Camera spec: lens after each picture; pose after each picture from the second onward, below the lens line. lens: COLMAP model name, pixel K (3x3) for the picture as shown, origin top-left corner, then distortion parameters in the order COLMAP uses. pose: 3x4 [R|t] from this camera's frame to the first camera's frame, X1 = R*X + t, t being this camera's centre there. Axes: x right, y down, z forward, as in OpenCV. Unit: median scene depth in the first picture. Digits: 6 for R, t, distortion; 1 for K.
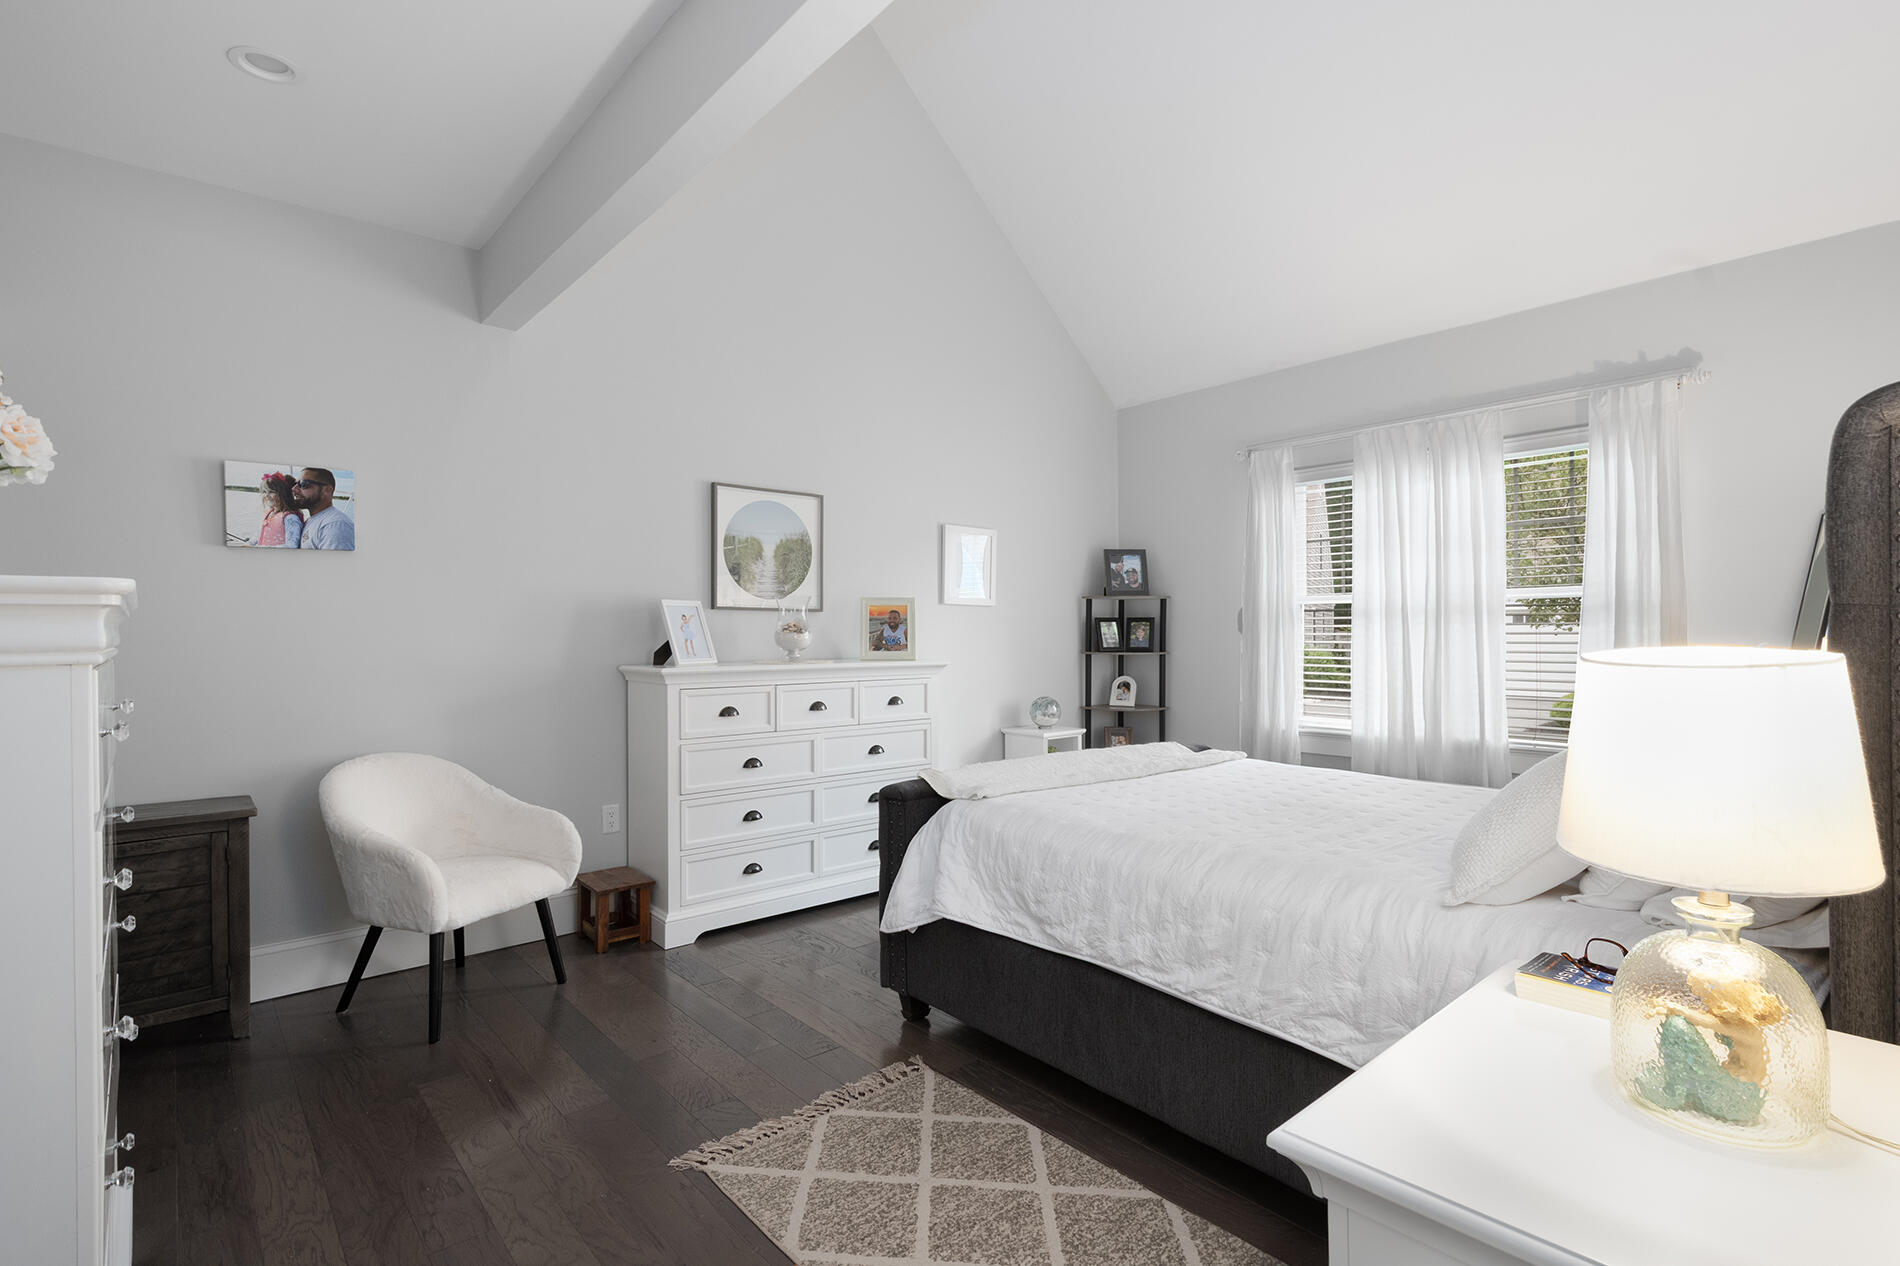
lens RADIAL K [[874.5, 0, 950.3], [0, 874.5, 641.0], [0, 0, 1]] dist [0.002198, -0.000785]
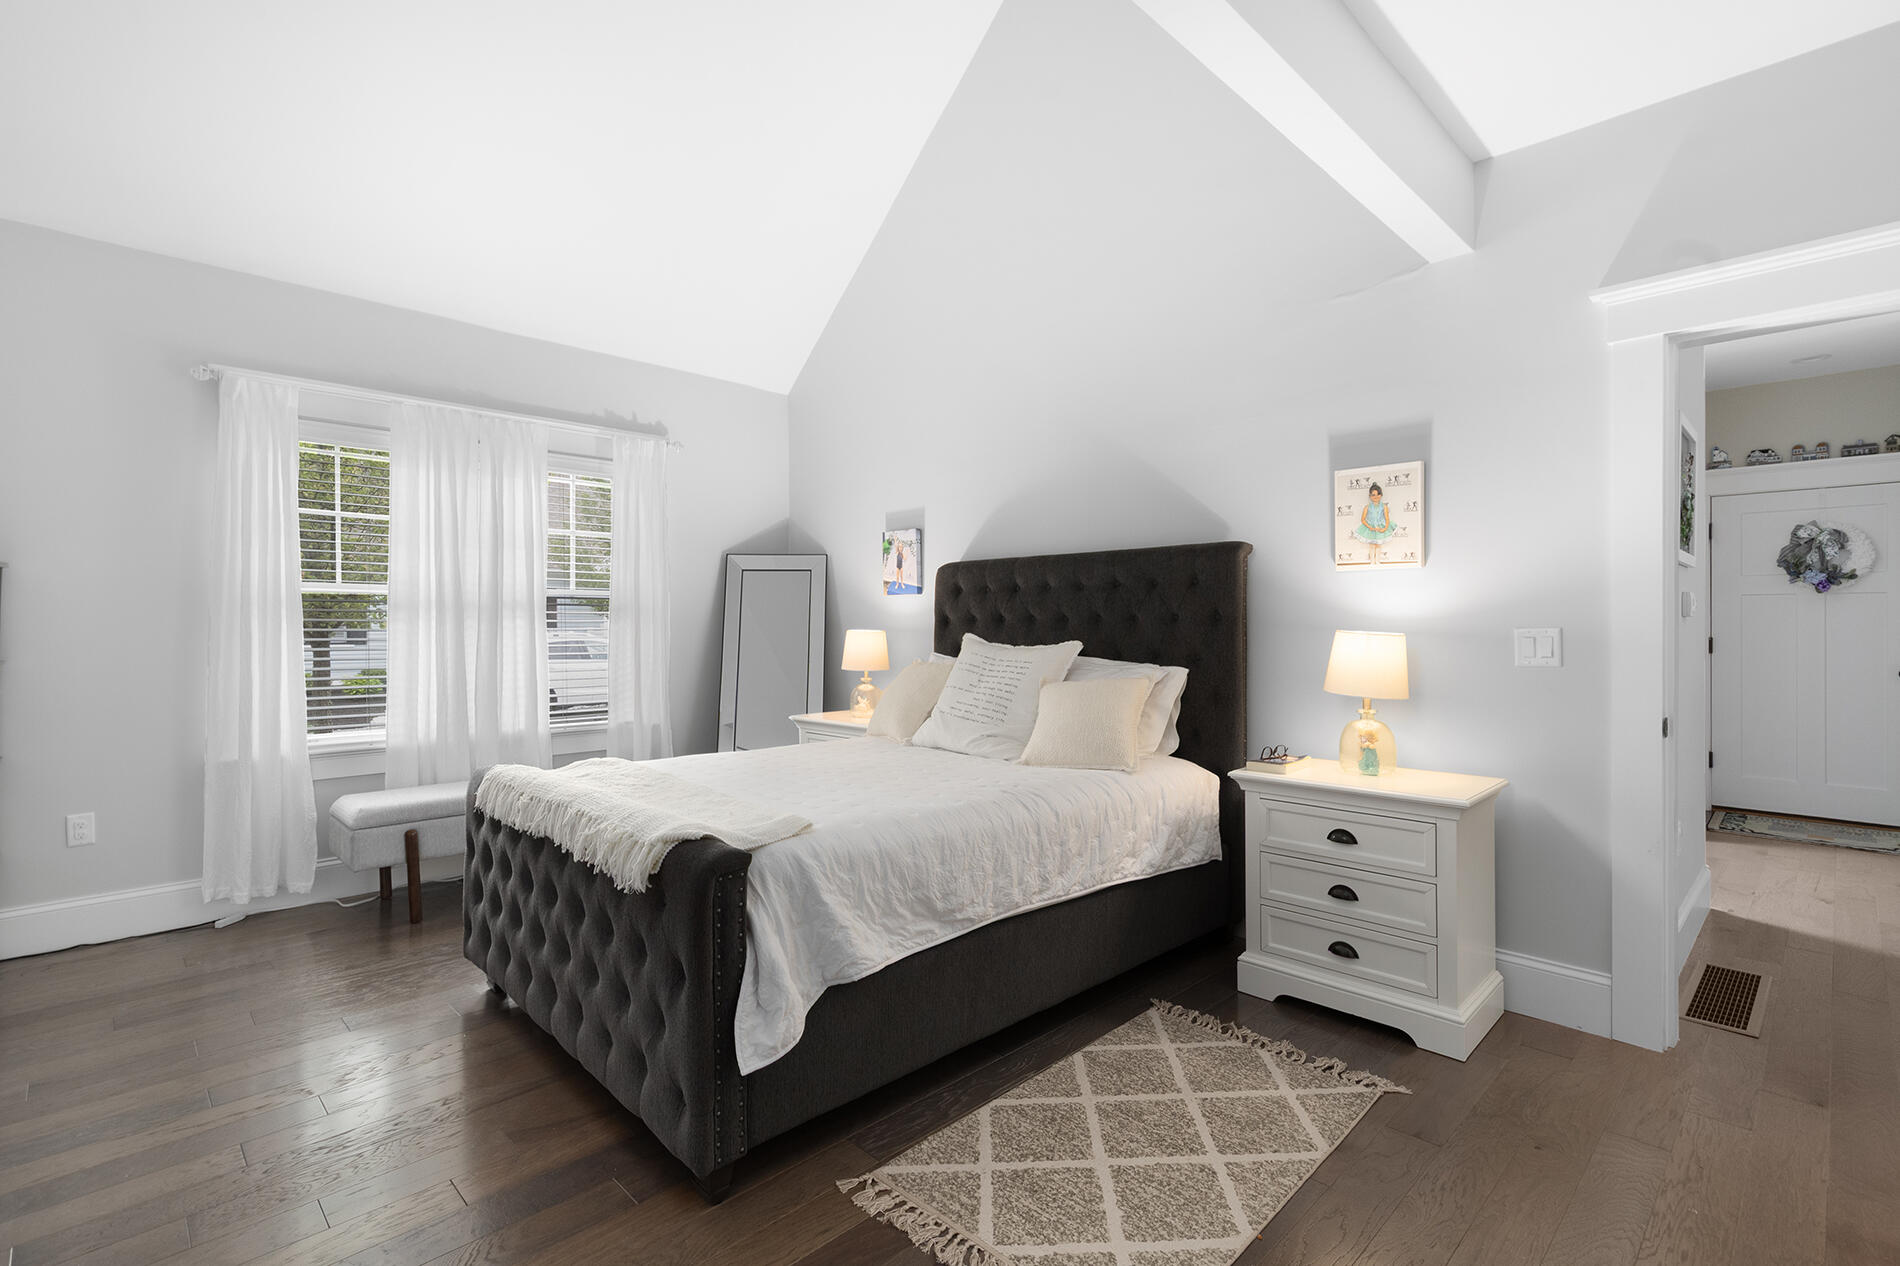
lens RADIAL K [[896.9, 0, 891.7], [0, 896.9, 627.7], [0, 0, 1]] dist [0.018954, -0.000193]
pose [[-0.035938, 0.004483, 0.999344, -0.957595], [0.008381, 0.999956, -0.004184, -0.003992], [-0.999319, 0.008225, -0.035974, 1.137007]]
